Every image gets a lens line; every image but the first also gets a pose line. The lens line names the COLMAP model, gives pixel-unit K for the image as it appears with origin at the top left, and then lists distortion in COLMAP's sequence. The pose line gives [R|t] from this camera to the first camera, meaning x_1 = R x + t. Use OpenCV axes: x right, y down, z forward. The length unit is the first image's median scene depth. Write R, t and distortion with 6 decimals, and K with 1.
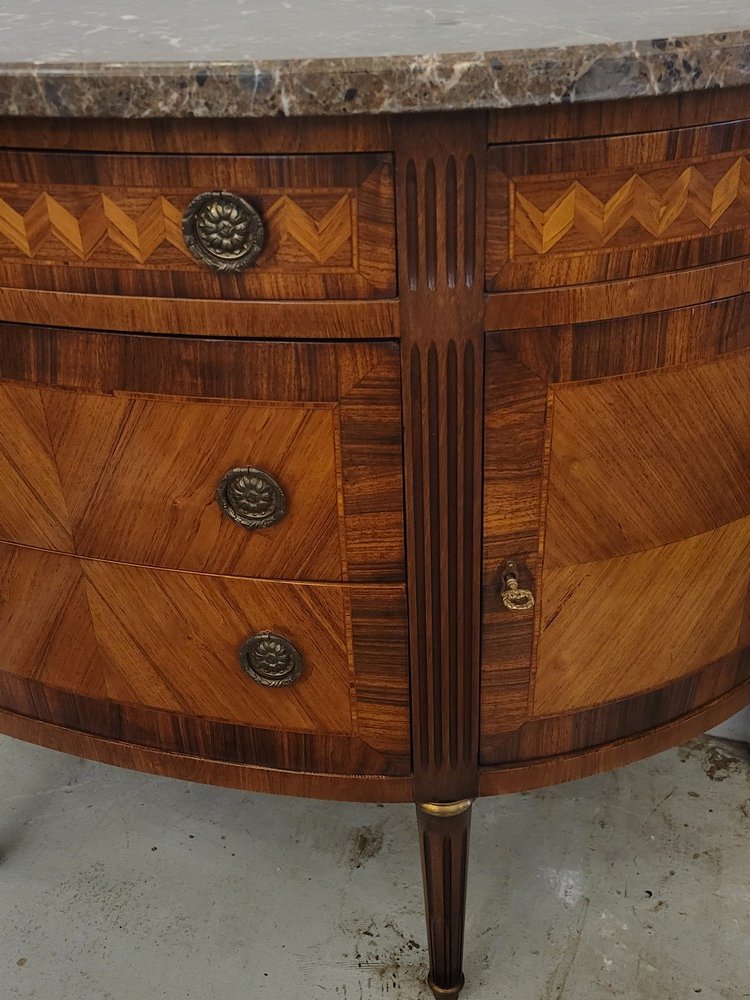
lens RADIAL K [[1019.7, 0, 373.8], [0, 1019.7, 503.1], [0, 0, 1]] dist [0.039995, -0.005695]
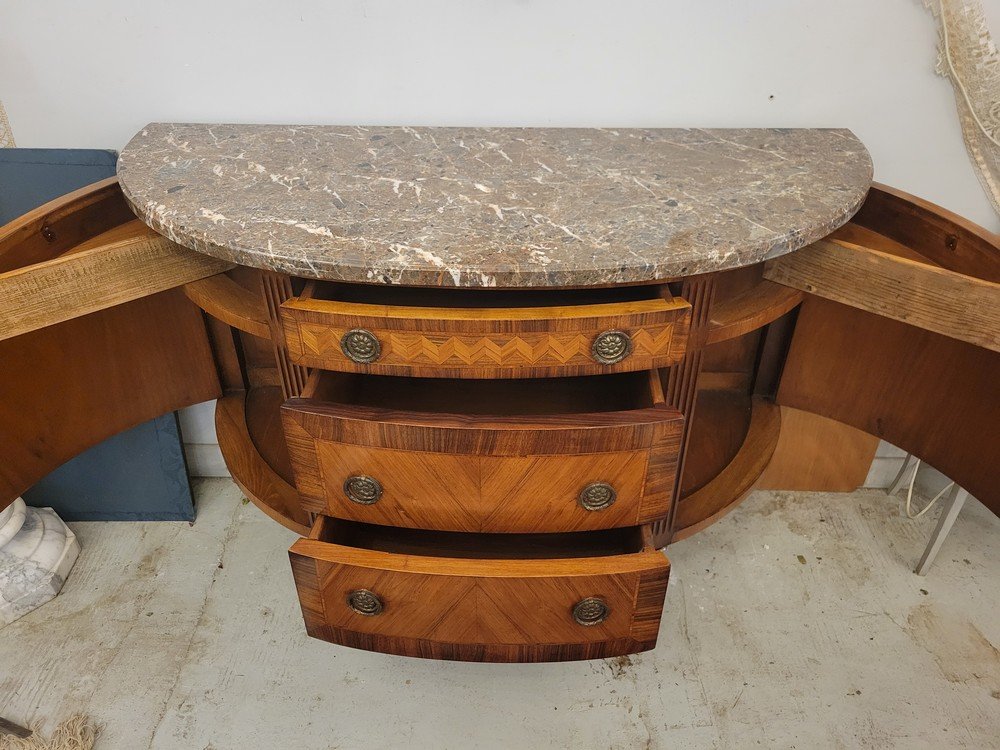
lens RADIAL K [[752.8, 0, 508.5], [0, 752.8, 366.9], [0, 0, 1]] dist [0.034977, -0.001438]
pose [[0.952546, -0.138492, 0.271064, -0.756974], [0.117520, 0.988780, 0.092213, -0.324210], [-0.280793, -0.055982, 0.958134, -0.458548]]
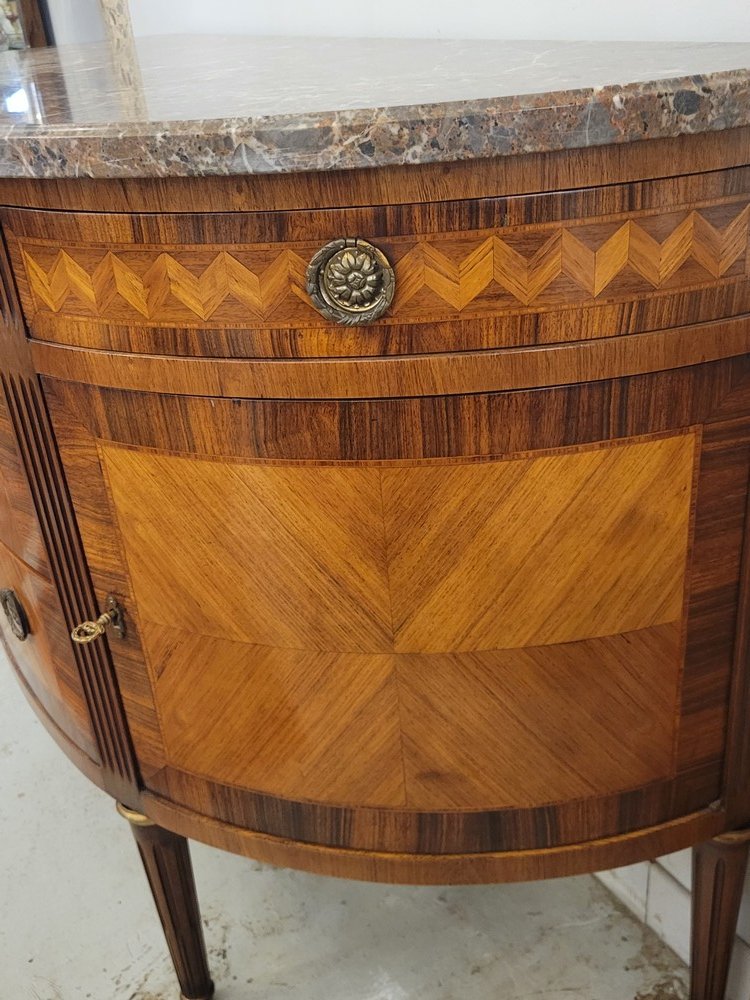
lens RADIAL K [[1027.5, 0, 388.7], [0, 1027.5, 501.3], [0, 0, 1]] dist [0.031345, 0.017092]
pose [[0.744342, 0.288263, -0.602378, 1.092671], [-0.292411, 0.951654, 0.094082, -0.251910], [0.600375, 0.106113, 0.792647, 0.370791]]
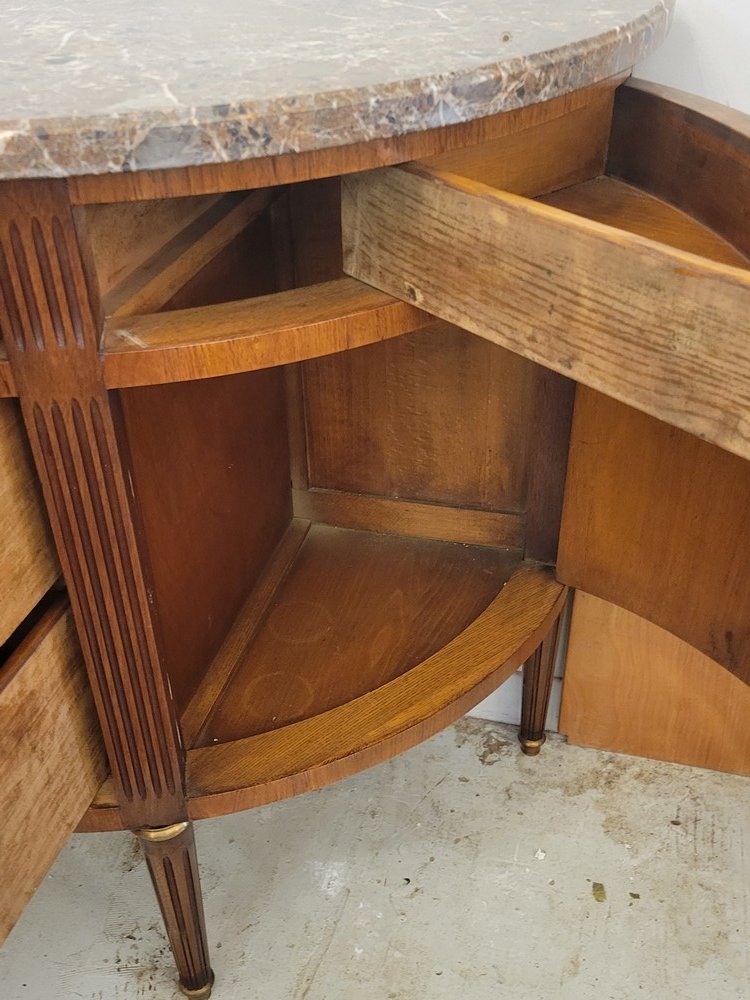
lens RADIAL K [[1016.7, 0, 369.9], [0, 1016.7, 528.5], [0, 0, 1]] dist [0.047471, -0.006347]
pose [[0.997126, -0.029941, 0.069592, 0.289699], [0.024268, 0.996420, 0.080980, -0.108168], [-0.071768, -0.079058, 0.994283, -0.005891]]
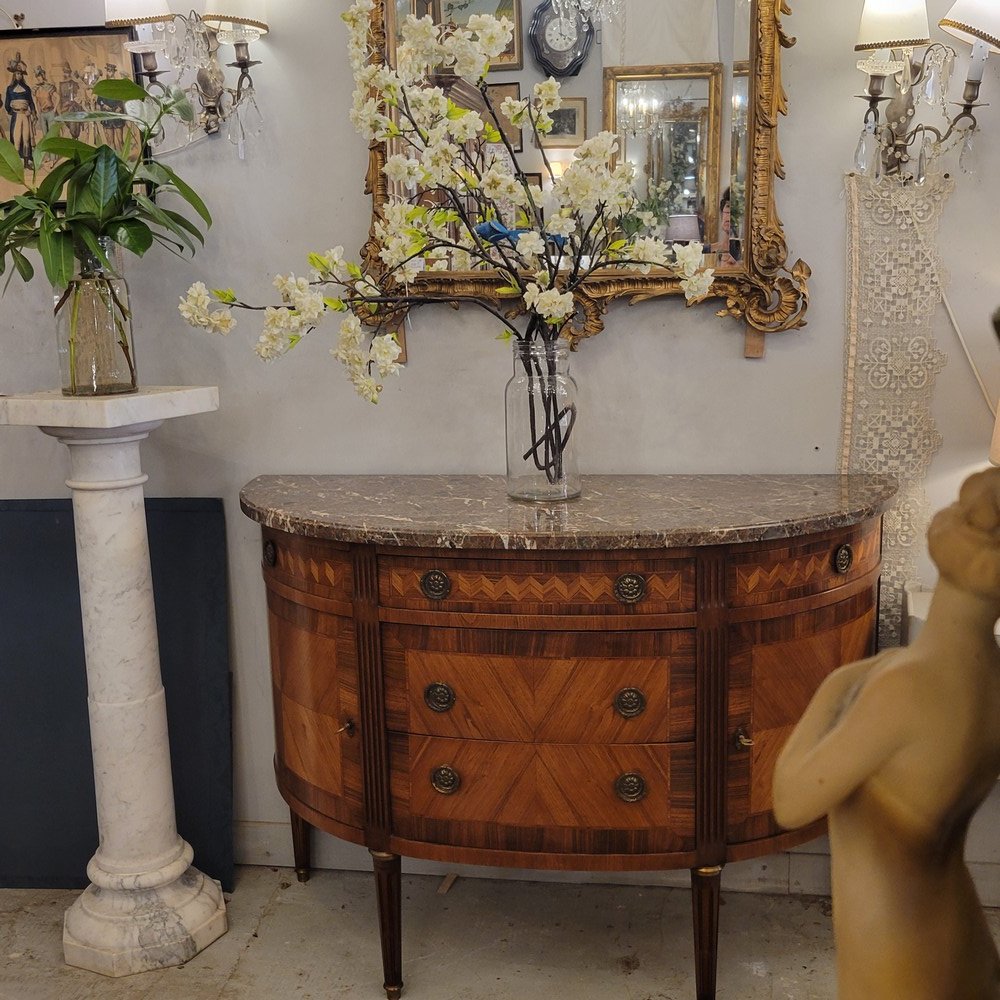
lens RADIAL K [[1219.1, 0, 501.1], [0, 1219.1, 522.3], [0, 0, 1]] dist [0.021364, 0.064758]
pose [[0.985123, -0.021493, 0.170500, -0.949498], [0.075921, 0.944507, -0.319599, 0.513205], [-0.154170, 0.327789, 0.932087, -1.791690]]
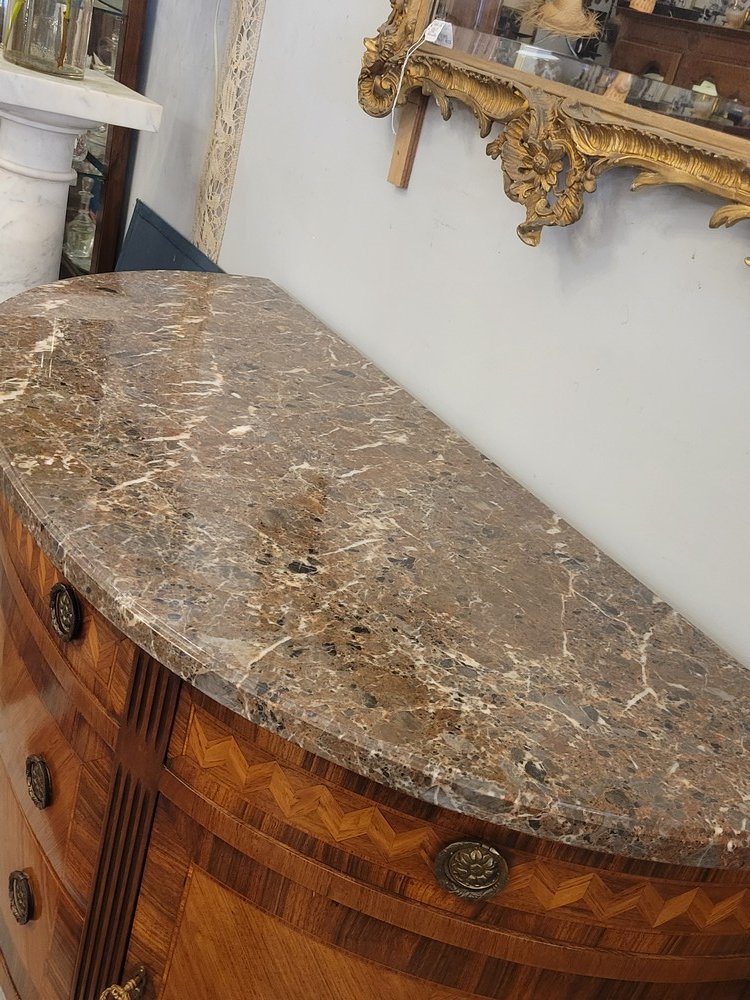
lens RADIAL K [[1019.7, 0, 373.8], [0, 1019.7, 503.1], [0, 0, 1]] dist [0.039995, -0.005695]
pose [[0.696032, 0.484693, -0.529728, 0.779480], [-0.568758, 0.822488, 0.005250, -0.609090], [0.438240, 0.297632, 0.848152, -0.036775]]
